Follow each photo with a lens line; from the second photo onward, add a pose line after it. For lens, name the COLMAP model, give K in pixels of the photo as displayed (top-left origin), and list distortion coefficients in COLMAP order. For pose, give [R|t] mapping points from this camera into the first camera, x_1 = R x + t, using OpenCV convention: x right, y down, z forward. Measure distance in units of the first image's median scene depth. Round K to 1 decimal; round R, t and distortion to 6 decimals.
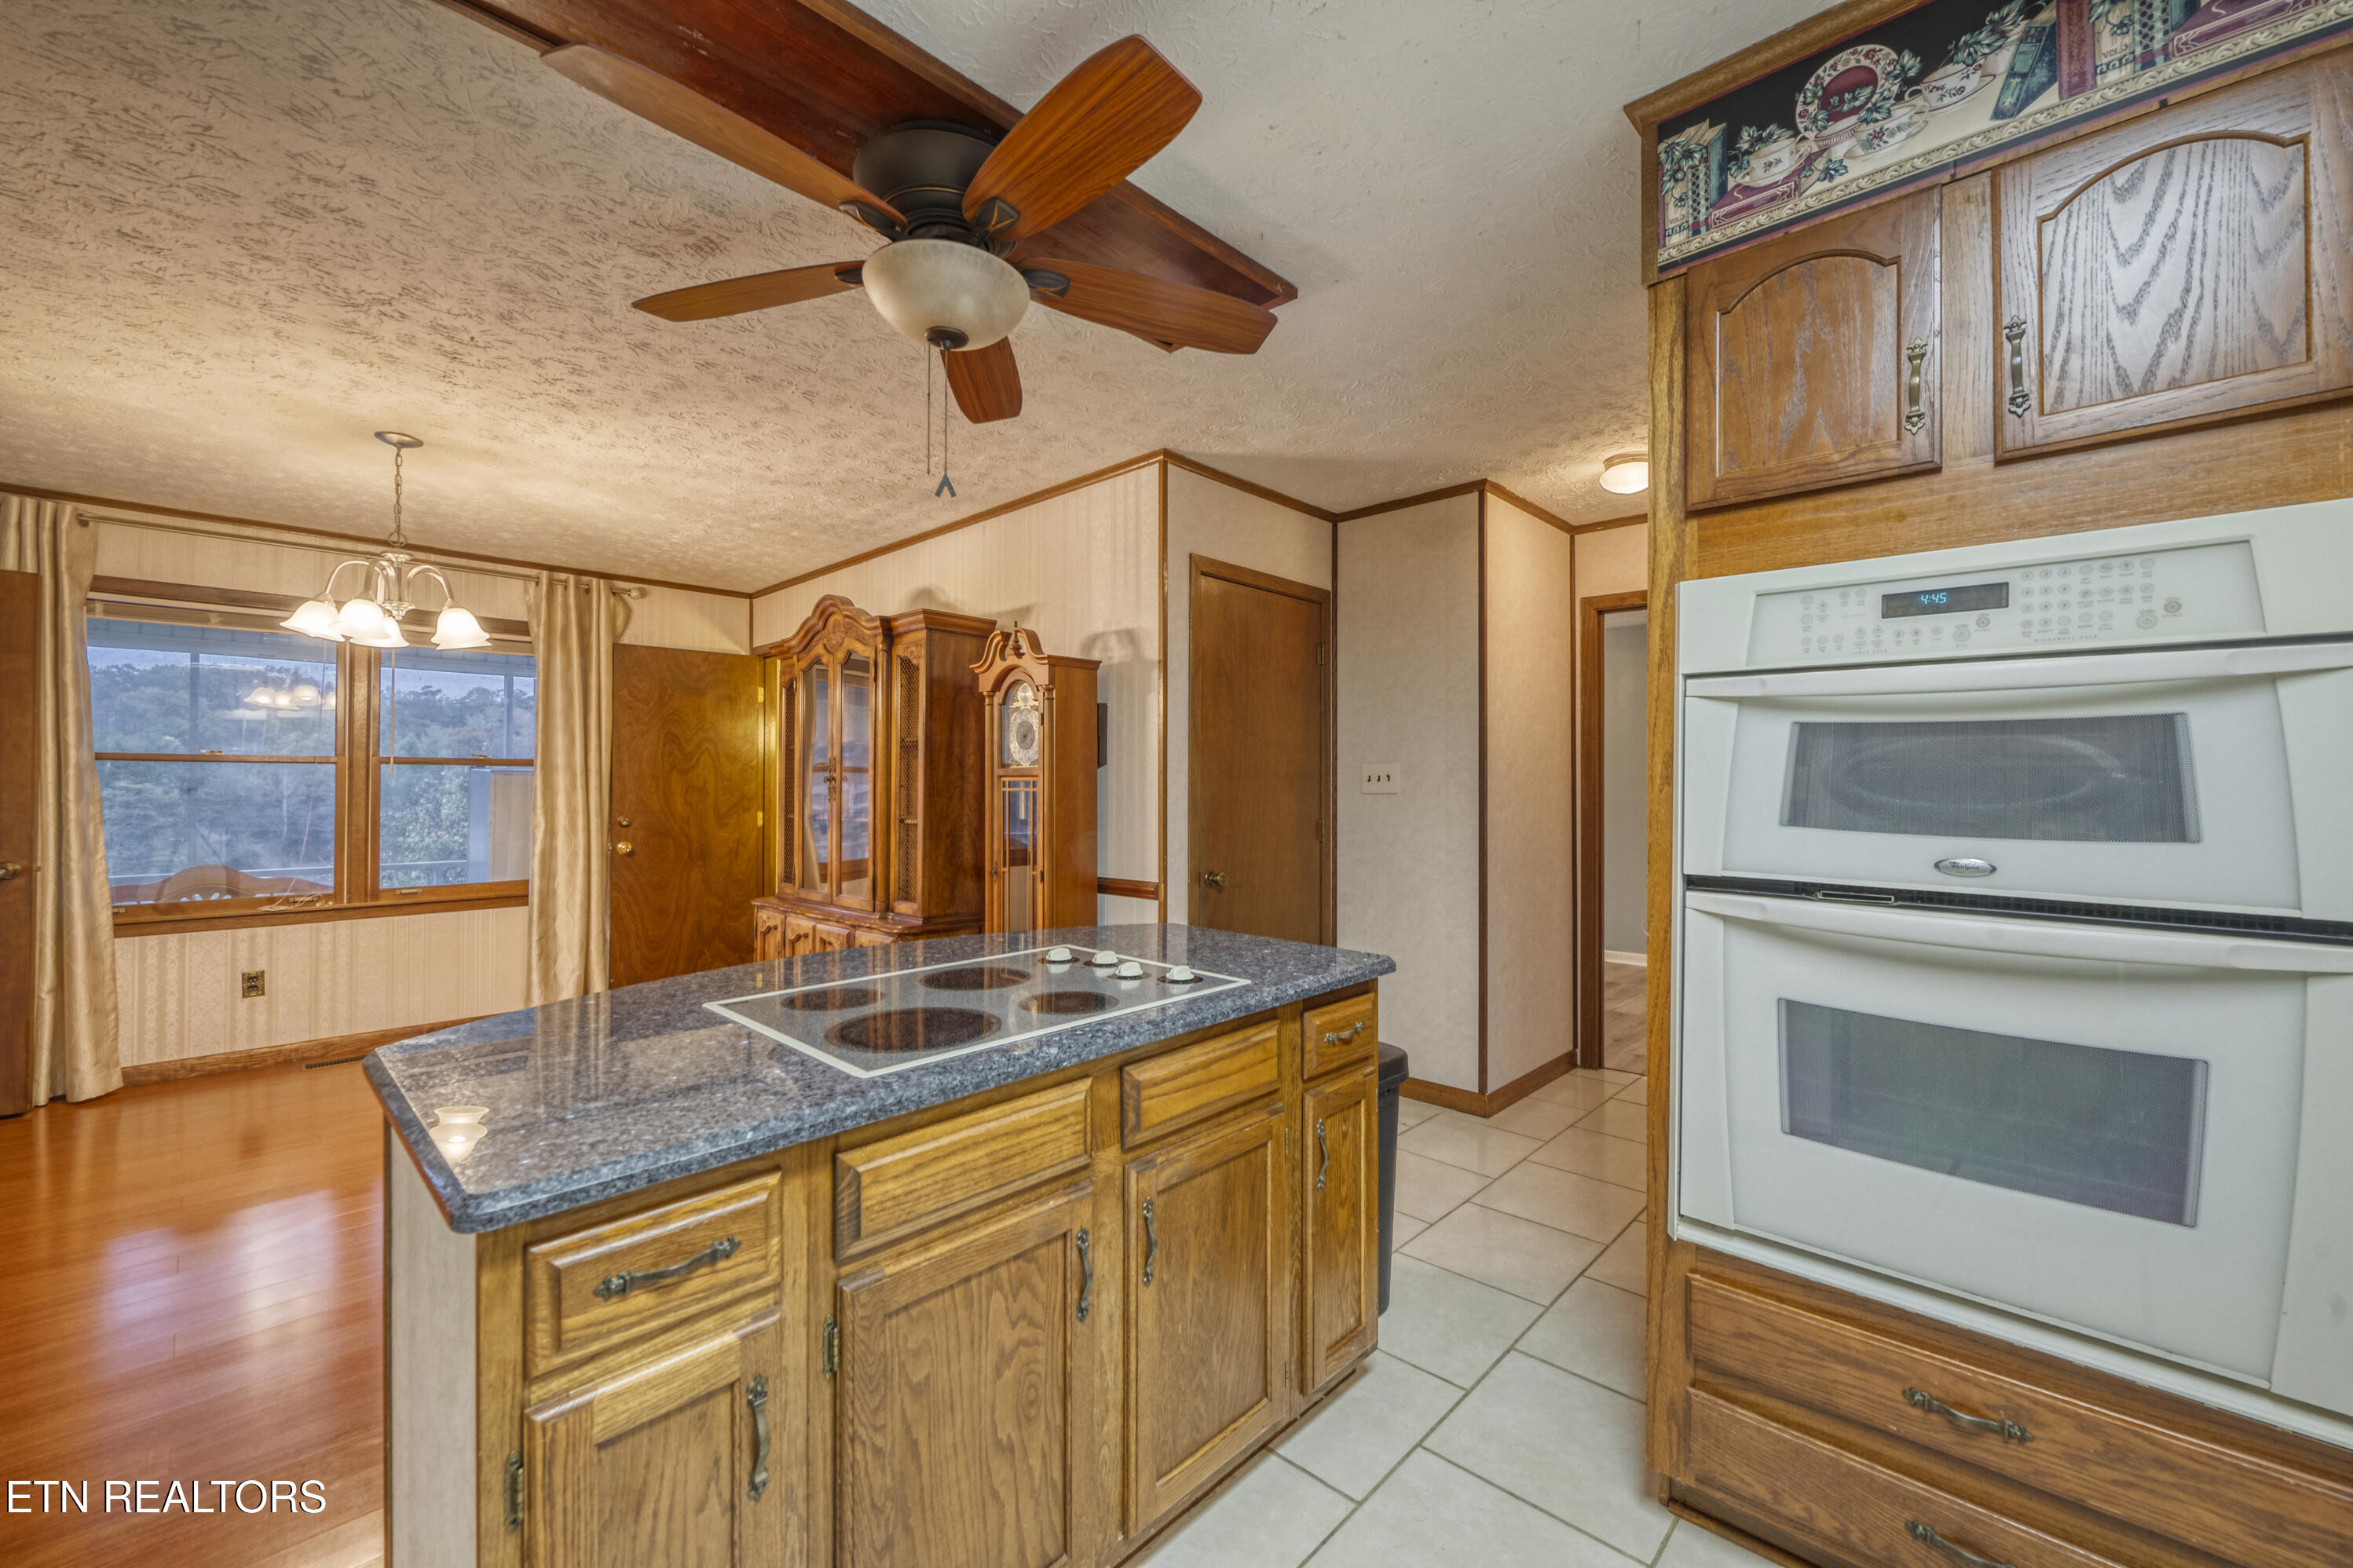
lens RADIAL K [[919.0, 0, 1188.2], [0, 919.0, 784.1], [0, 0, 1]] dist [-0.001834, -0.000186]
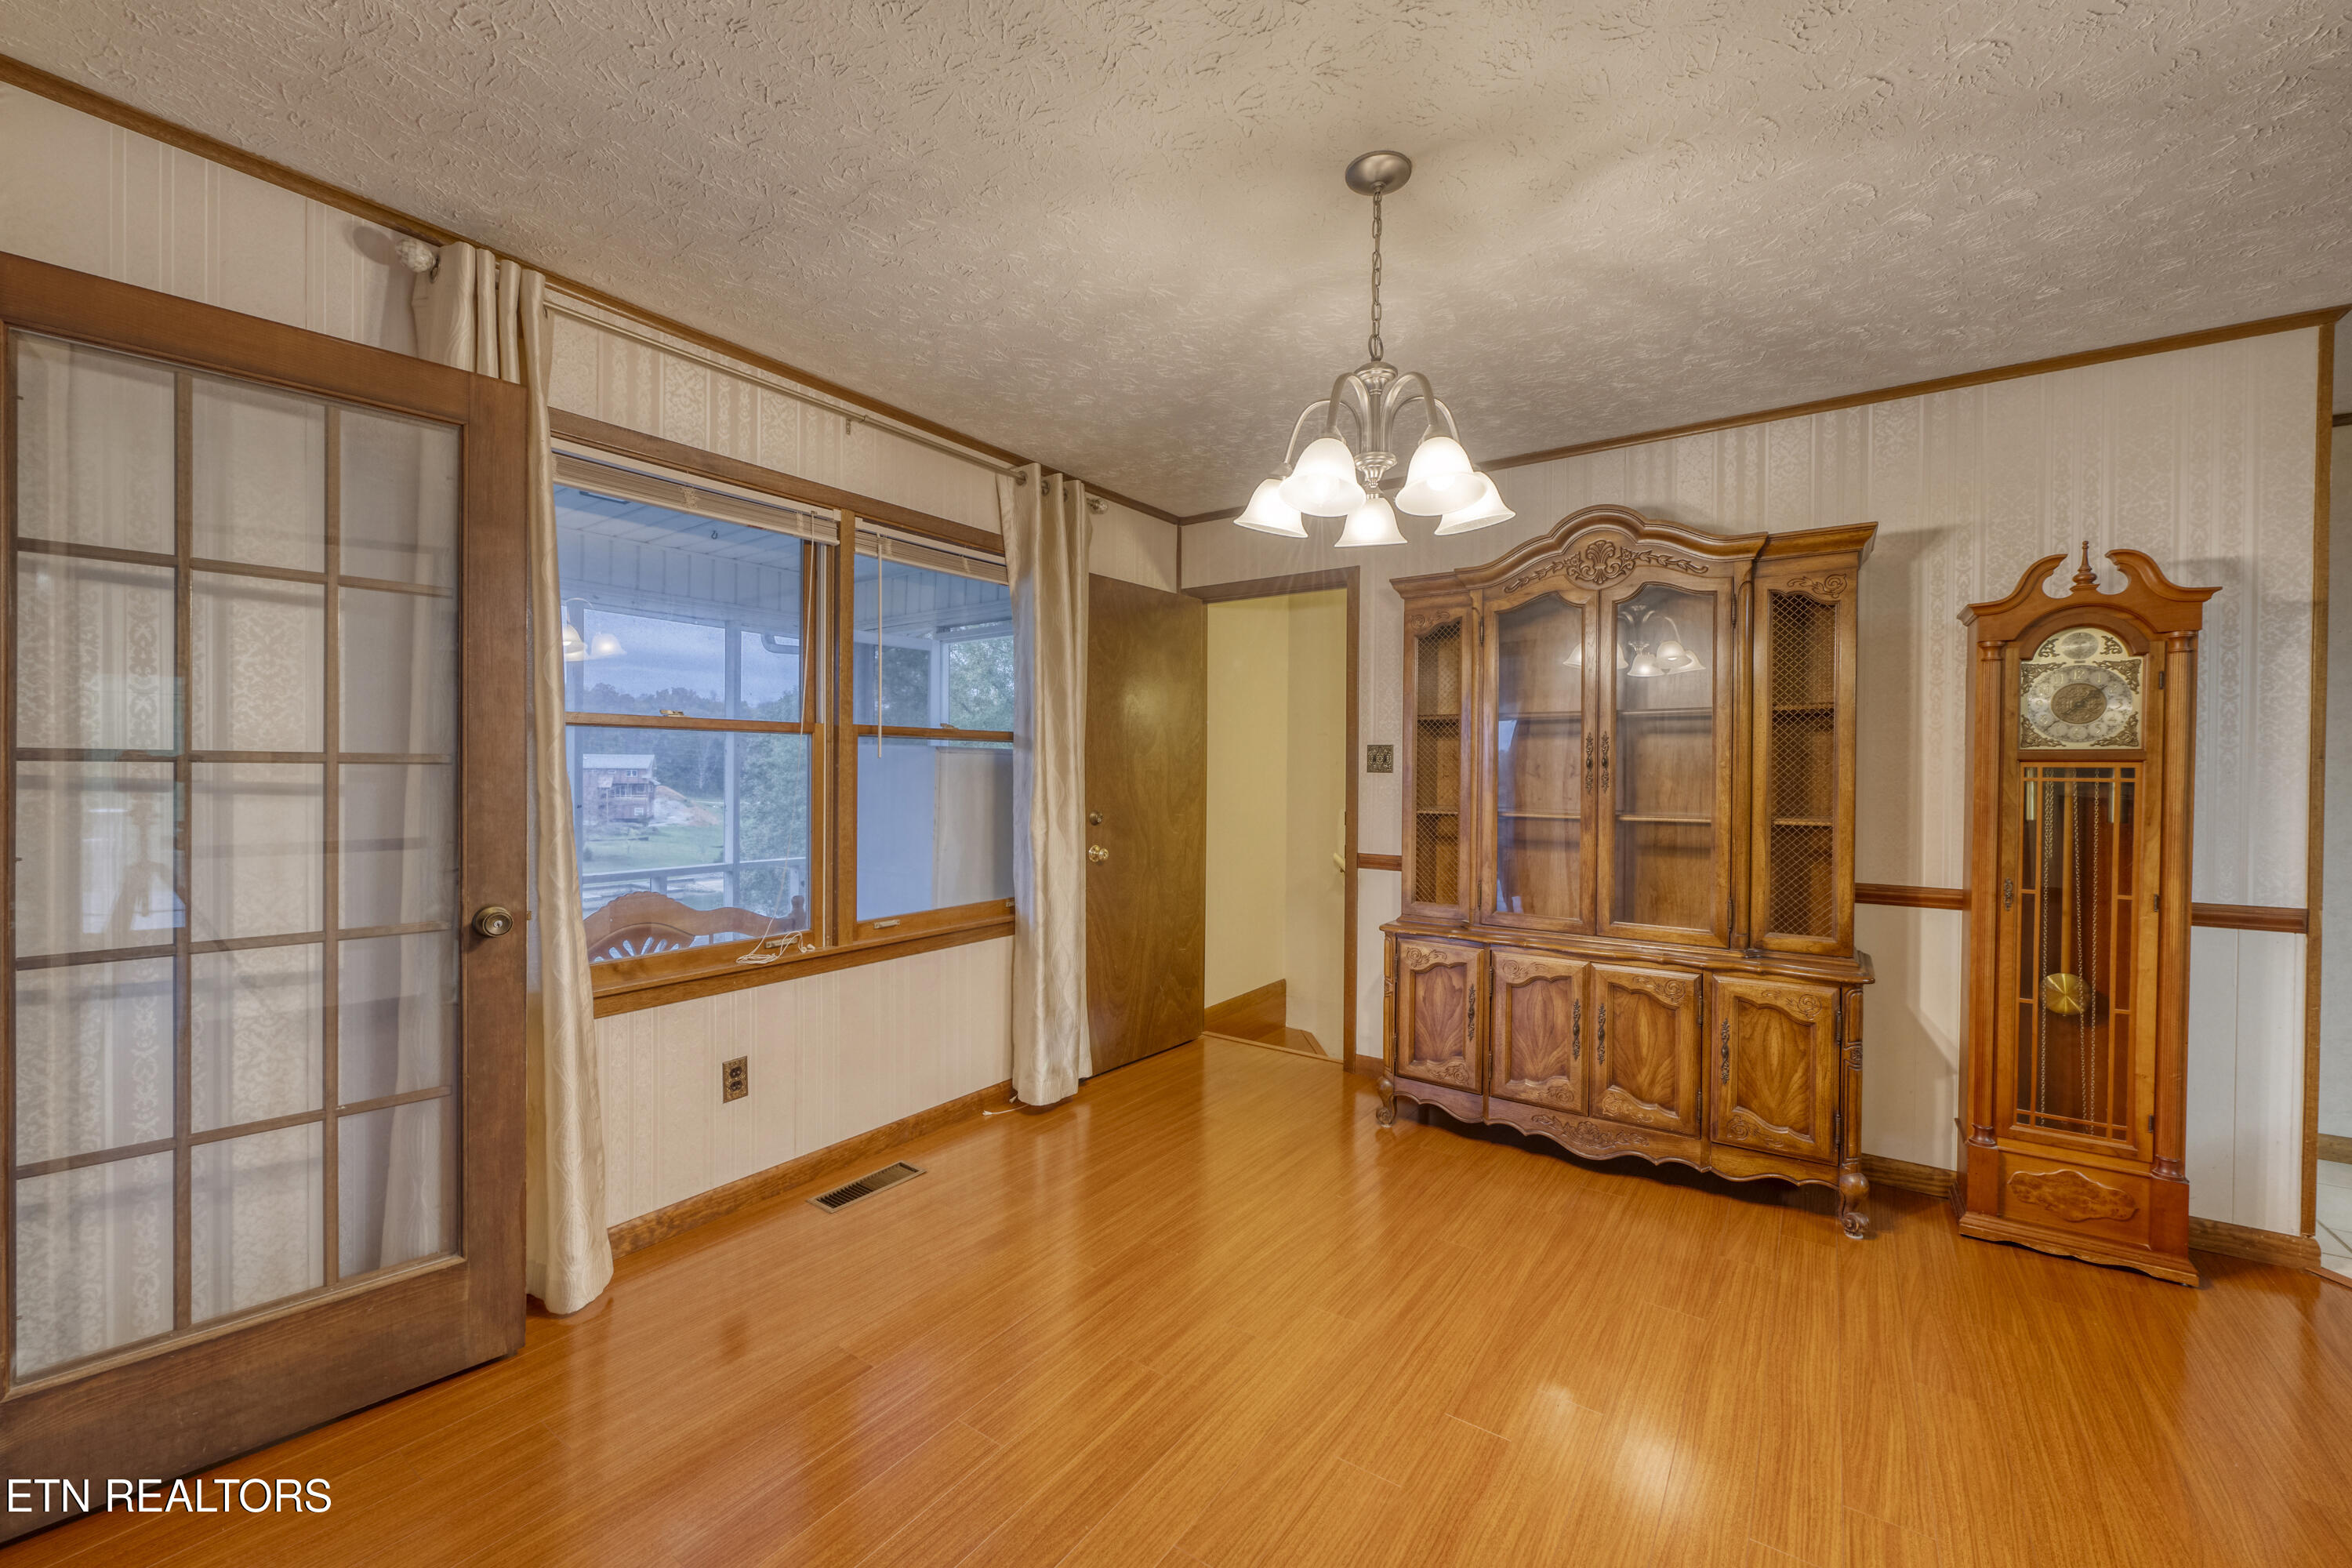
lens RADIAL K [[918.7, 0, 1175.0], [0, 918.7, 786.0], [0, 0, 1]] dist [-0.001834, -0.000186]
pose [[0.989812, 0.002614, 0.142354, -0.838753], [-0.005005, 0.999852, 0.016441, 0.003389], [-0.142290, -0.016986, 0.989679, 0.341219]]
